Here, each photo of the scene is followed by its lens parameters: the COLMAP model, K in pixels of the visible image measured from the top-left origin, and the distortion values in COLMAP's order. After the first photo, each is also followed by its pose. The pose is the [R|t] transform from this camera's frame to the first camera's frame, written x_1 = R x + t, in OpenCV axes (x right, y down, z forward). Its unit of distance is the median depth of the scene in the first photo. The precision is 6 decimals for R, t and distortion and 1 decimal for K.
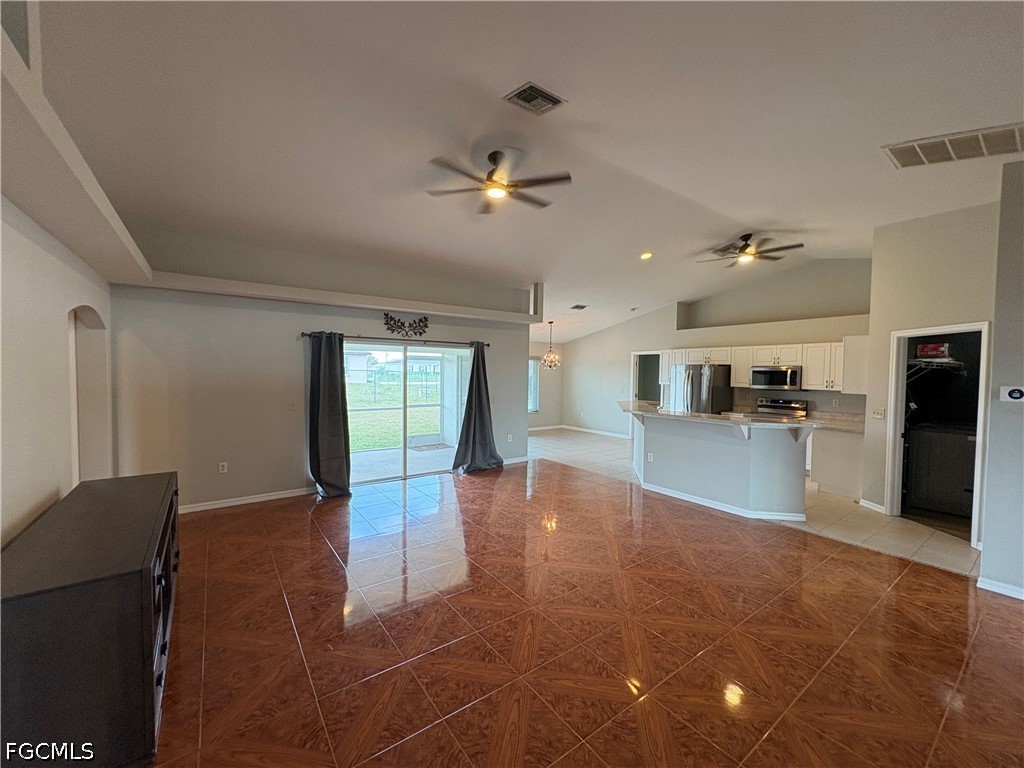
lens RADIAL K [[408.1, 0, 509.7], [0, 408.1, 383.0], [0, 0, 1]] dist [0.000008, -0.000186]
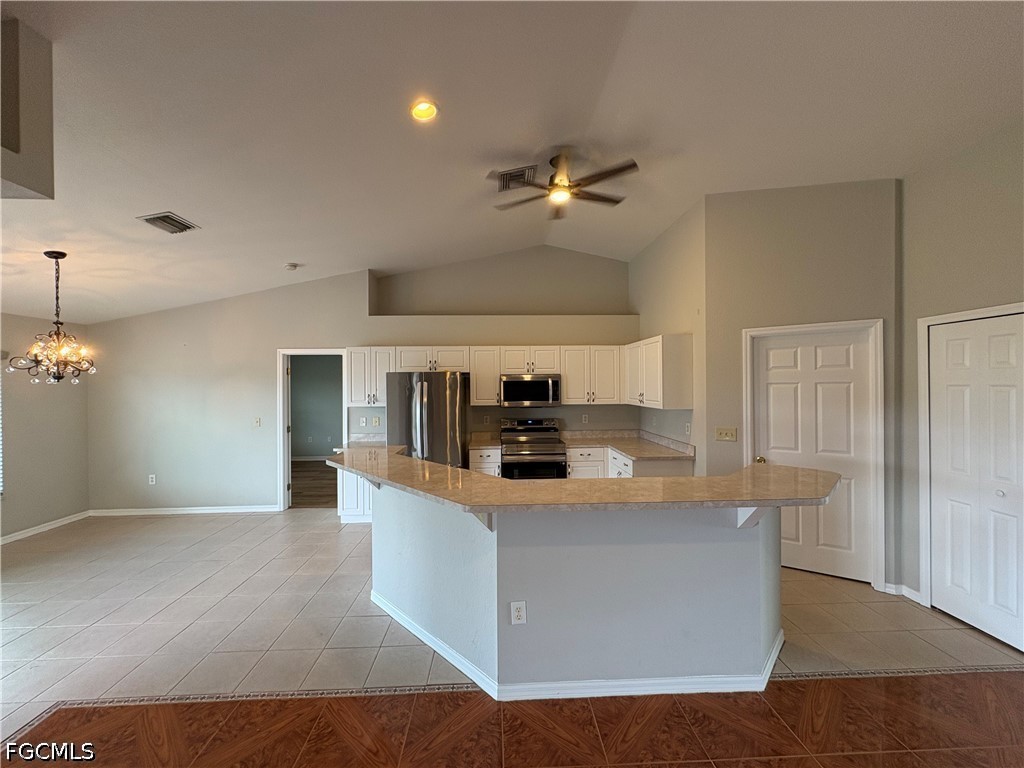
lens RADIAL K [[408.1, 0, 511.8], [0, 408.1, 386.8], [0, 0, 1]] dist [0.000008, -0.000186]
pose [[0.549909, -0.023628, 0.834890, 0.022940], [0.038769, 0.999244, 0.002743, -0.021511], [-0.834324, 0.030860, 0.550410, 0.590199]]
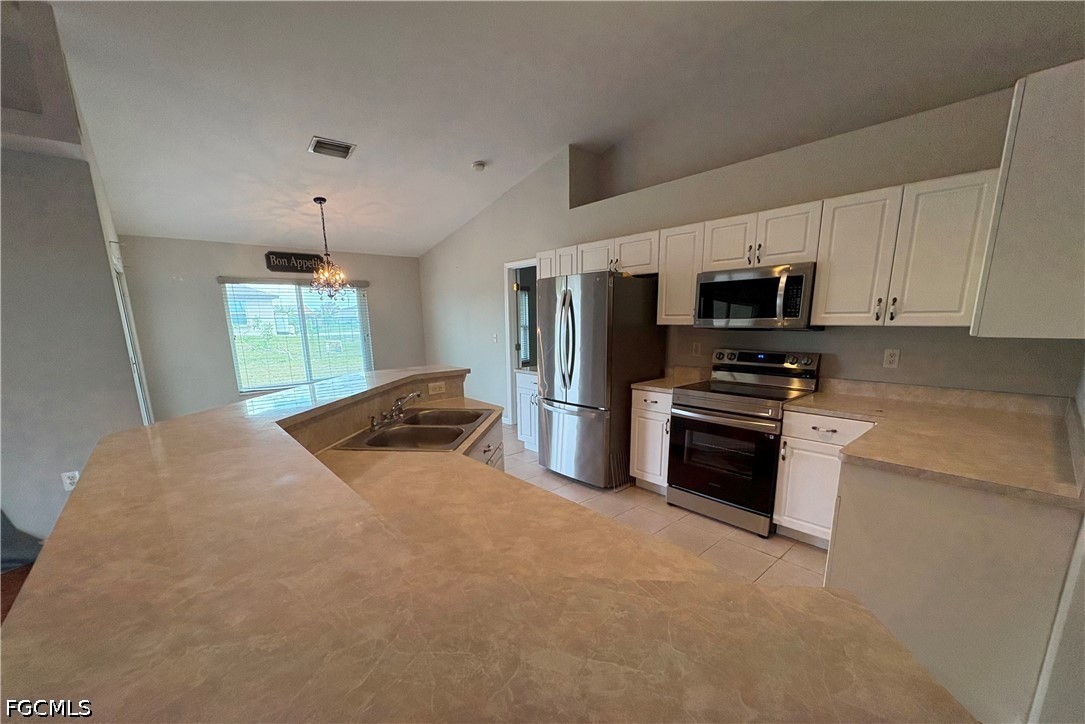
lens RADIAL K [[436.3, 0, 539.4], [0, 436.3, 404.6], [0, 0, 1]] dist [0.002096, -0.000009]
pose [[0.995397, -0.045059, 0.084587, 0.380118], [0.029946, 0.984623, 0.172108, 0.009307], [-0.091041, -0.168783, 0.981440, 0.545705]]
